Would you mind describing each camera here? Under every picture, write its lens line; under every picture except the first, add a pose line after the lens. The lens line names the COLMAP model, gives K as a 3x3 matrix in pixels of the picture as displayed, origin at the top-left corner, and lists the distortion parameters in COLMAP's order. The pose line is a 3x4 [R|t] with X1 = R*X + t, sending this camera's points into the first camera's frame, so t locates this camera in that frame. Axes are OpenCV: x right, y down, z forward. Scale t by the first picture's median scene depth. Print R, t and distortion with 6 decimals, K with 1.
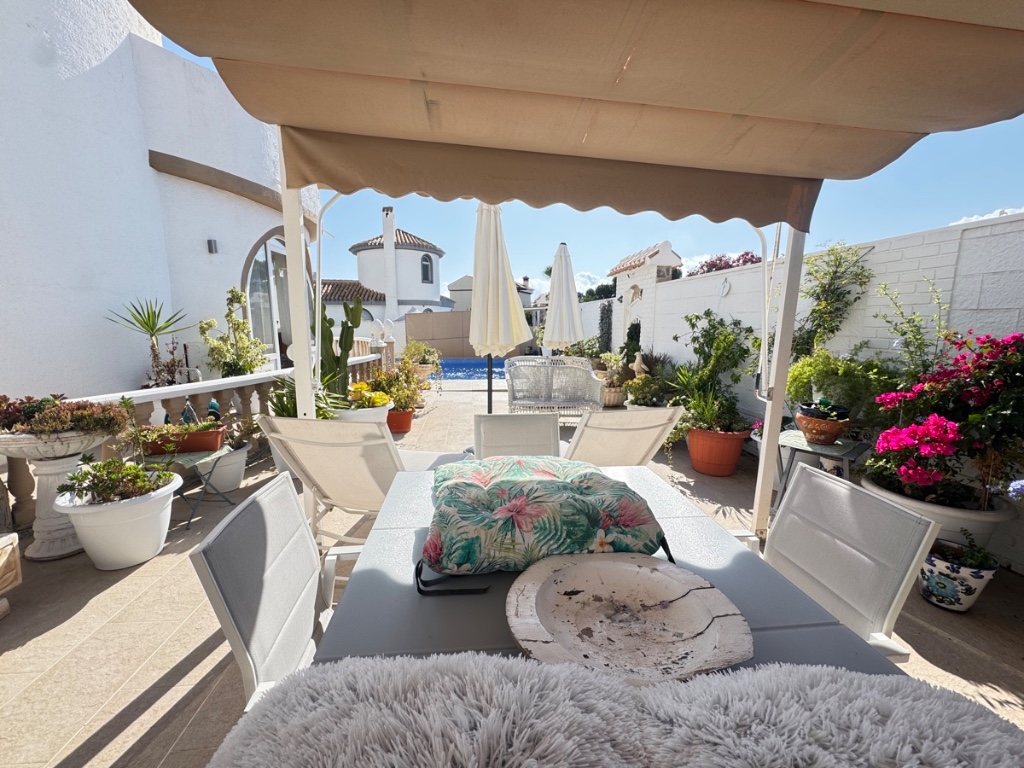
lens RADIAL K [[411.2, 0, 513.8], [0, 411.2, 382.4], [0, 0, 1]] dist [-0.003560, 0.000419]
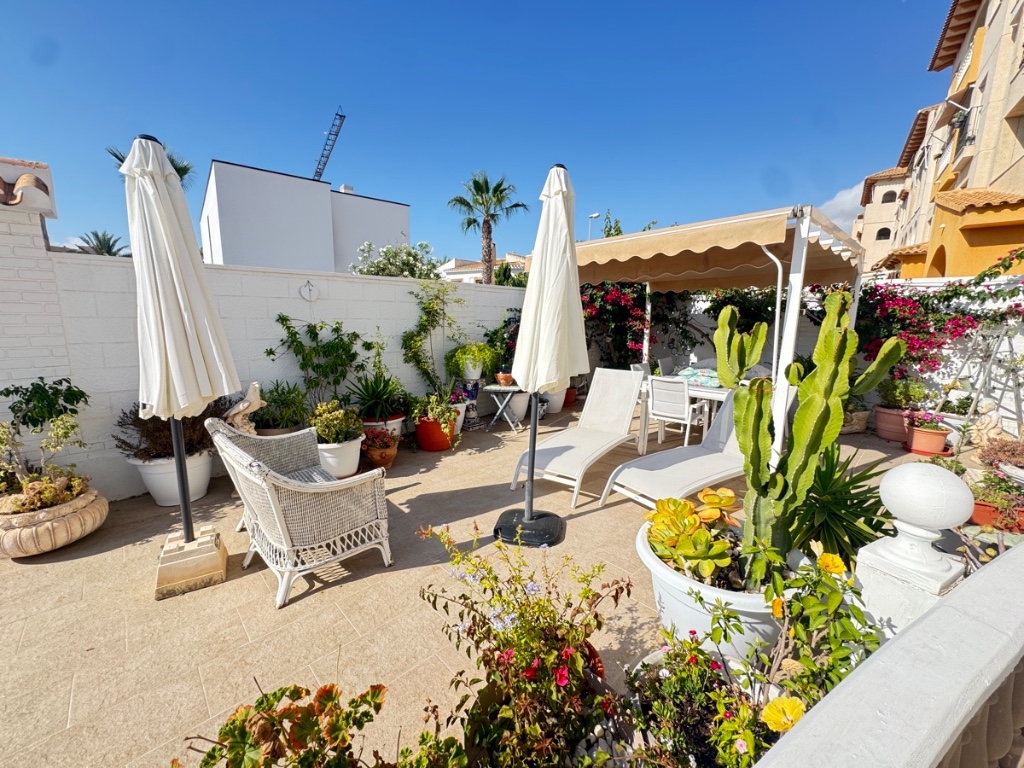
lens RADIAL K [[411.2, 0, 510.7], [0, 411.2, 387.8], [0, 0, 1]] dist [-0.003560, 0.000419]
pose [[-0.621673, -0.150048, 0.768770, -0.627833], [0.099194, 0.958496, 0.267293, -0.287256], [-0.776970, 0.242426, -0.580988, 1.575222]]
